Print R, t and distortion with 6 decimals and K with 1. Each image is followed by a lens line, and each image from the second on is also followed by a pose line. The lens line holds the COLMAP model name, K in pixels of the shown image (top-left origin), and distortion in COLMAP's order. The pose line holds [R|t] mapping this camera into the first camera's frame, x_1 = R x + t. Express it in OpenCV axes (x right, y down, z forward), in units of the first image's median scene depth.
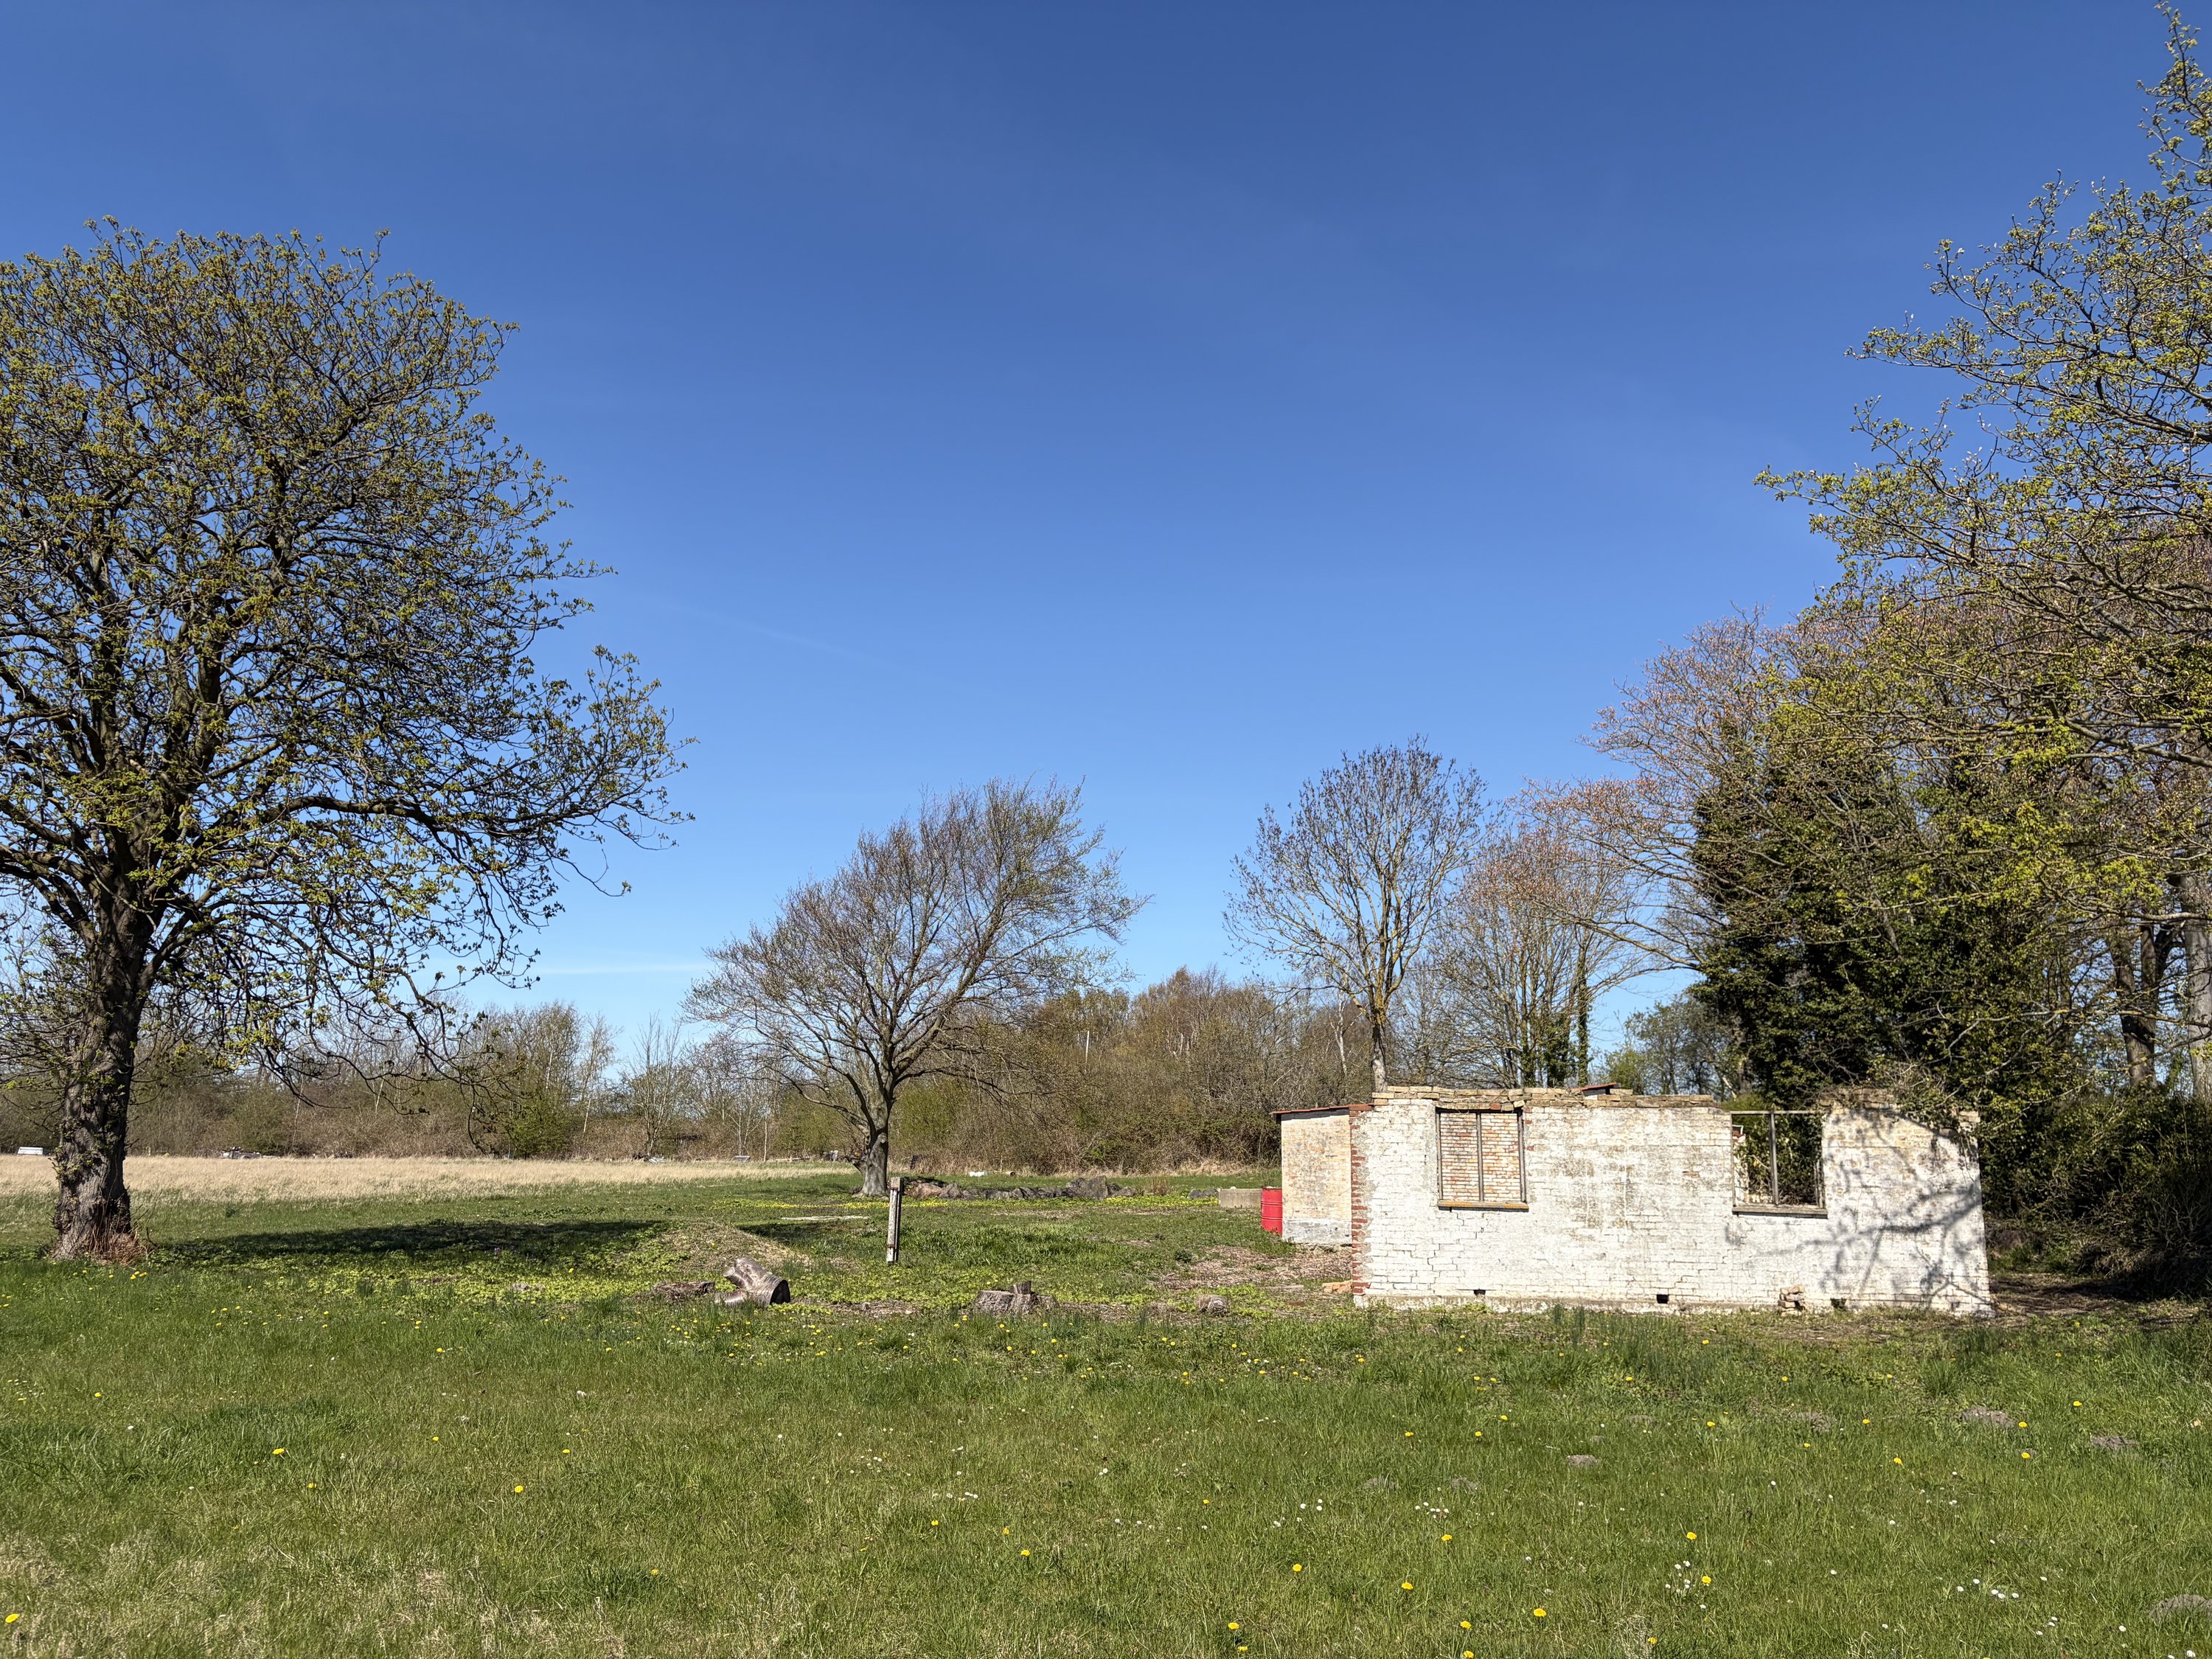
lens RADIAL K [[1658.6, 0, 1132.0], [0, 1658.6, 828.2], [0, 0, 1]] dist [0.072570, -0.099063]
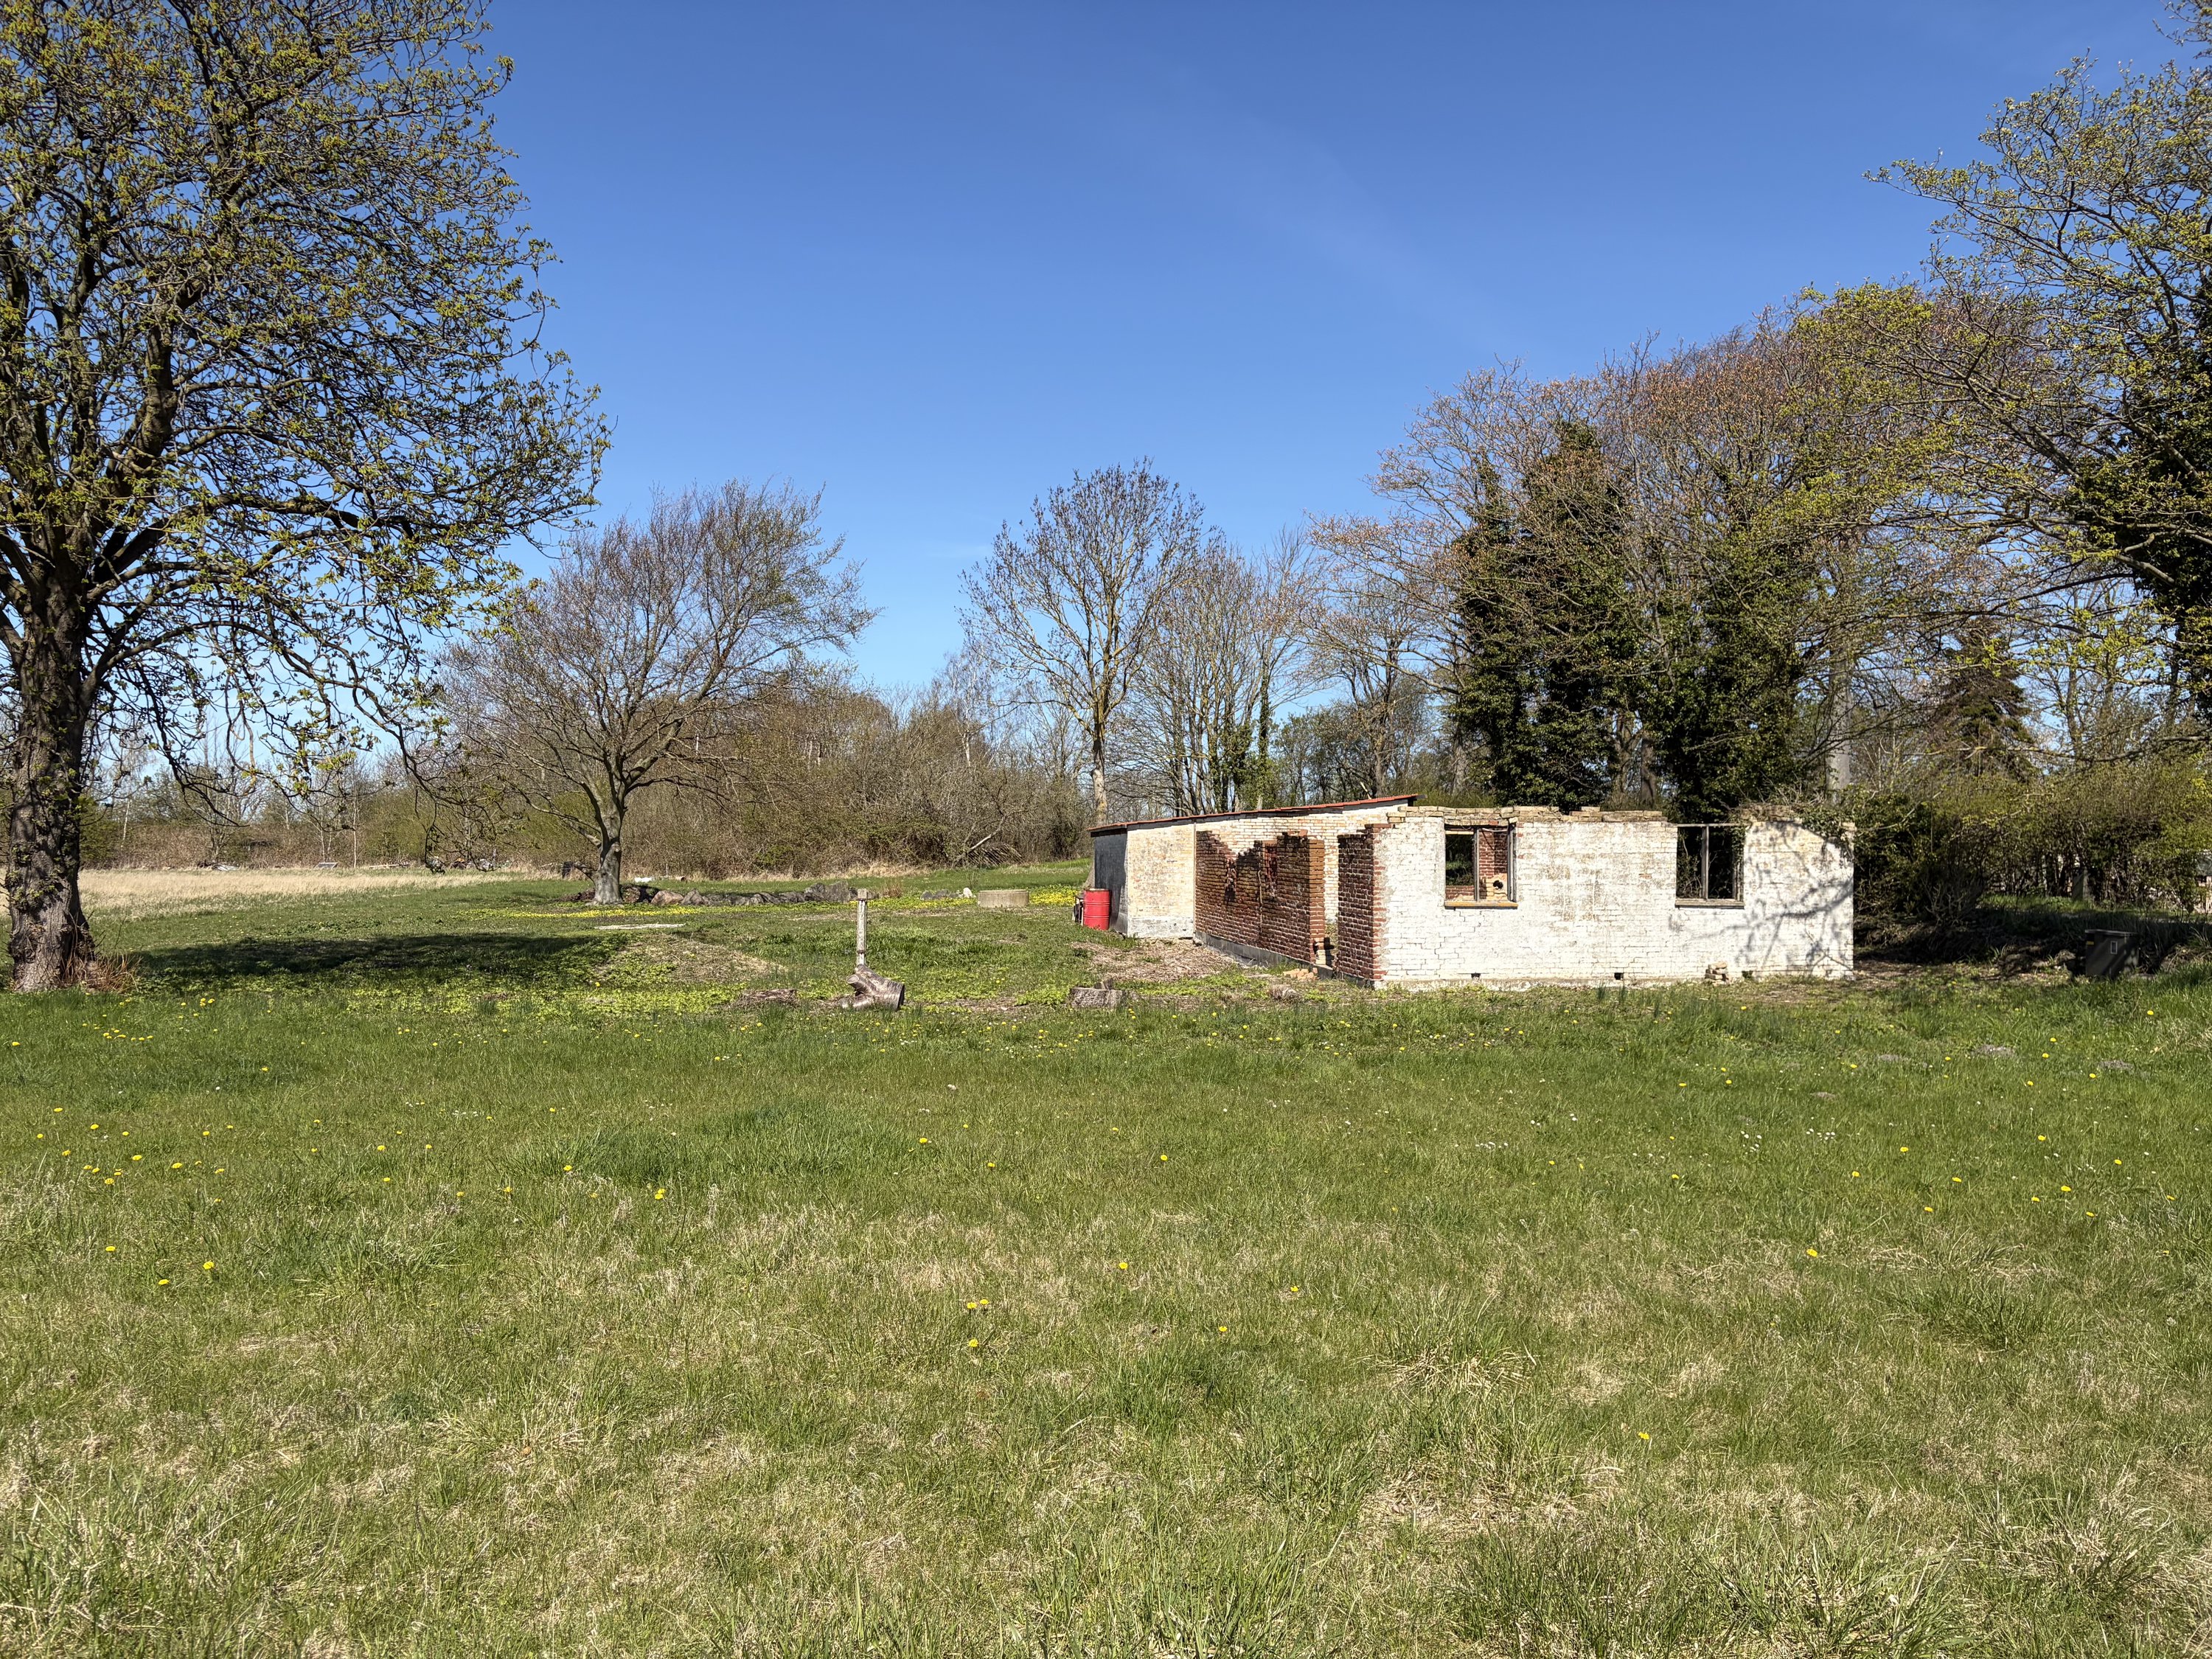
lens RADIAL K [[1654.4, 0, 1099.7], [0, 1654.4, 851.8], [0, 0, 1]] dist [0.088497, -0.108230]
pose [[0.964594, -0.012570, 0.263438, -0.353487], [-0.038380, 0.981541, 0.187364, -0.021280], [-0.260931, -0.190841, 0.946306, -0.038084]]
